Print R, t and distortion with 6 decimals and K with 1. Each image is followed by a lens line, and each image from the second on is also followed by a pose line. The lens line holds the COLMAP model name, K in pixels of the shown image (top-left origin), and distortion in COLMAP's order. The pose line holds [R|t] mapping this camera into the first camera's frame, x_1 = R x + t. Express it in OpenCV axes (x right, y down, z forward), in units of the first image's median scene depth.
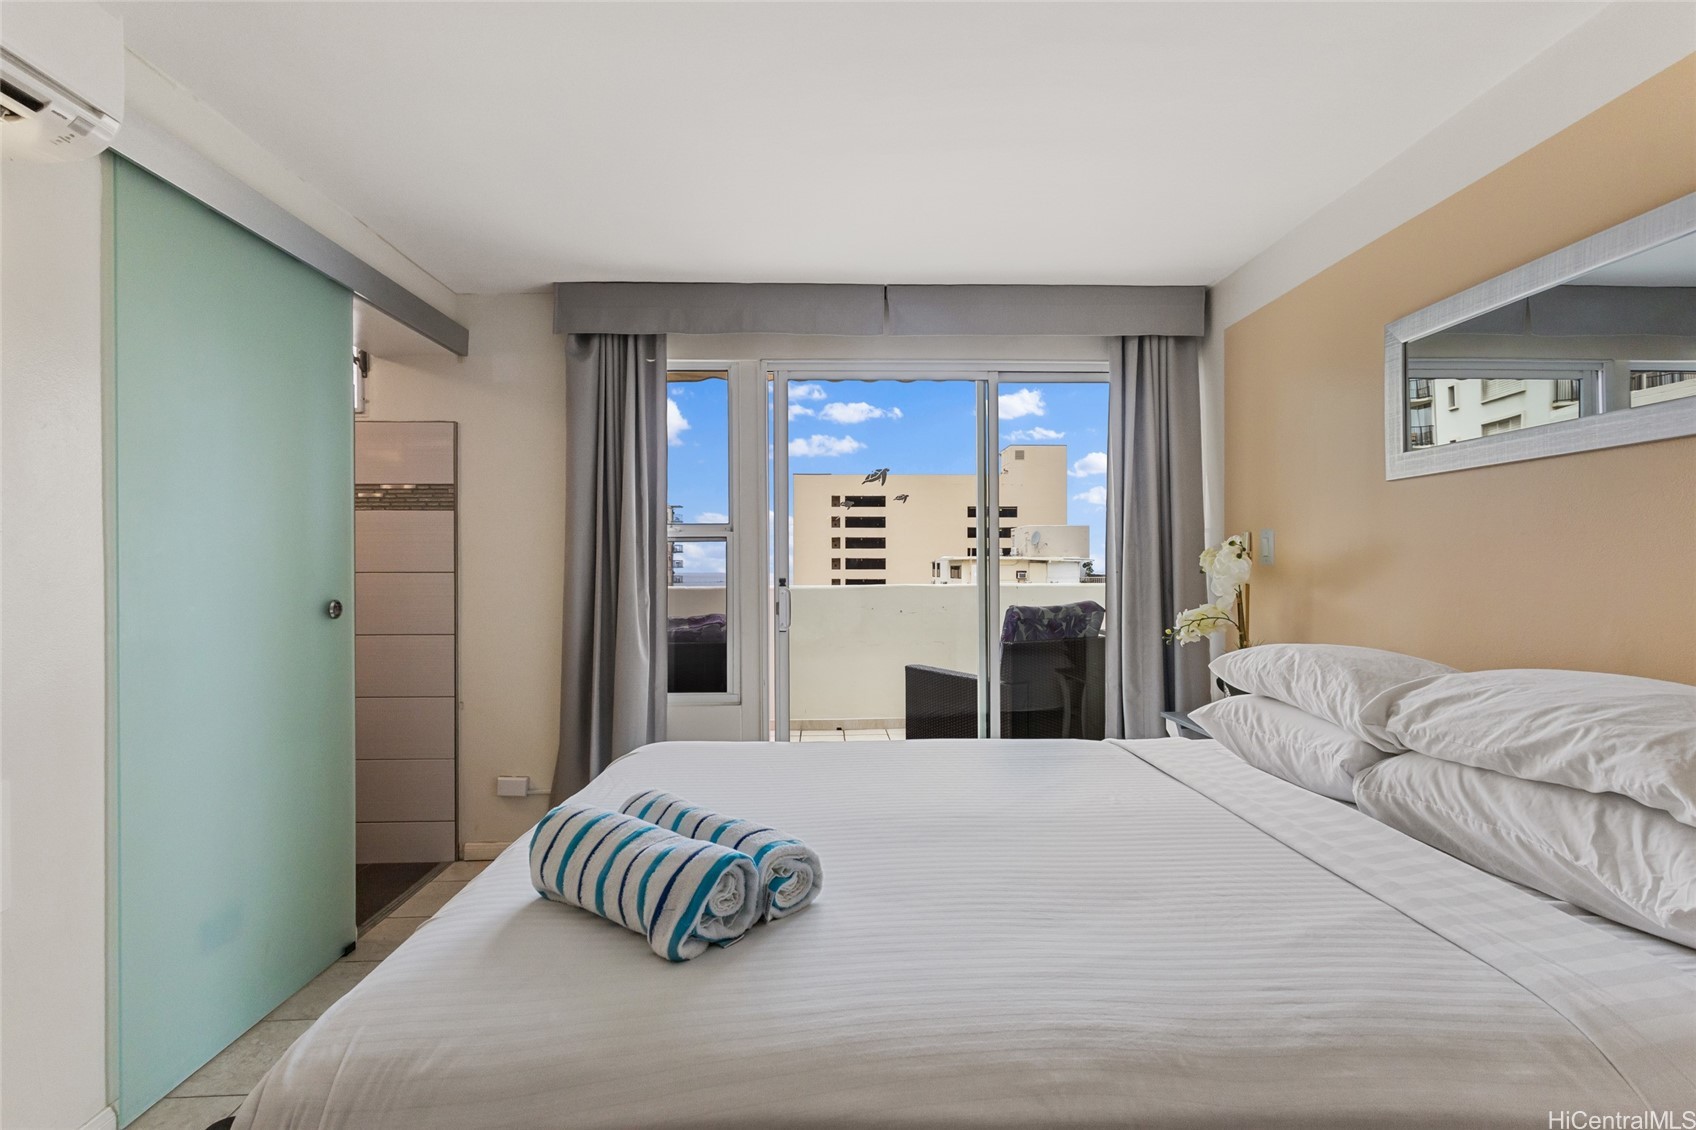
lens RADIAL K [[793.3, 0, 851.4], [0, 793.3, 563.7], [0, 0, 1]] dist [0.002225, -0.000463]
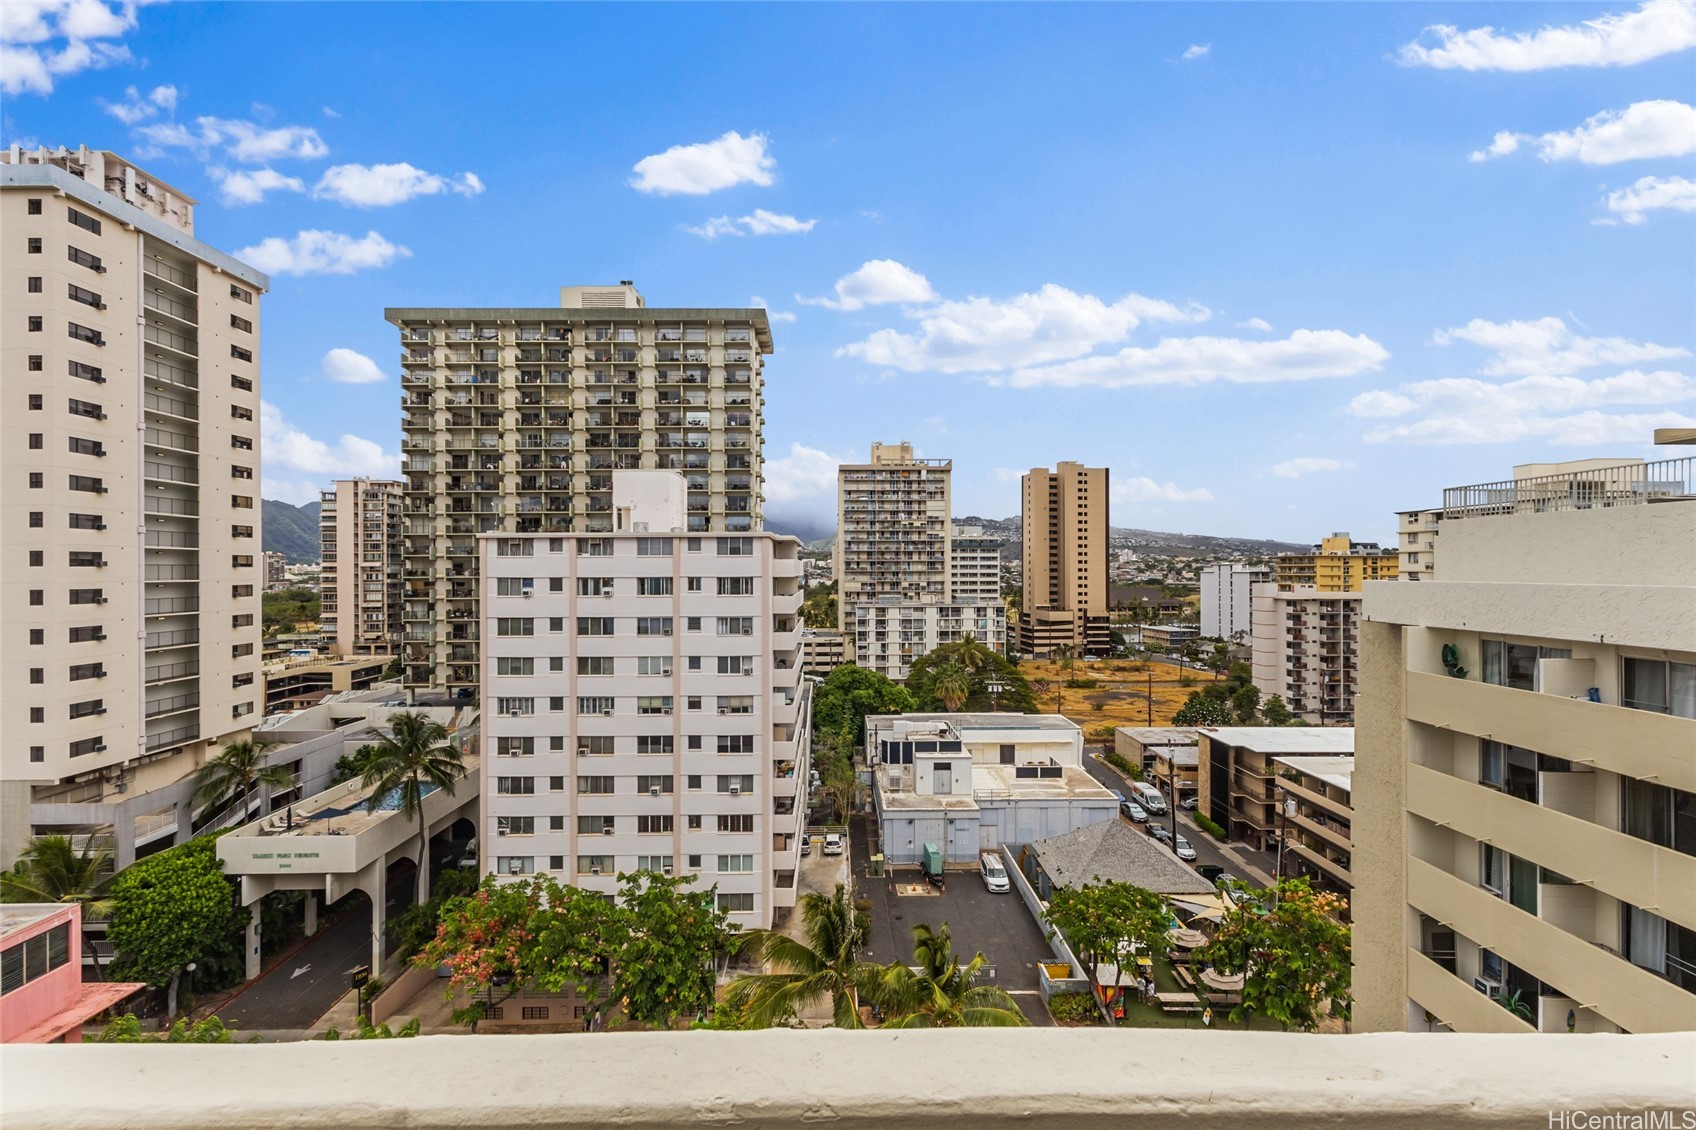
lens RADIAL K [[793.3, 0, 842.6], [0, 793.3, 568.3], [0, 0, 1]] dist [0.002225, -0.000463]
pose [[0.999939, -0.010956, -0.001640, 0.283871], [0.010955, 0.999940, -0.000371, 0.049685], [0.001644, 0.000353, 0.999999, 0.510720]]
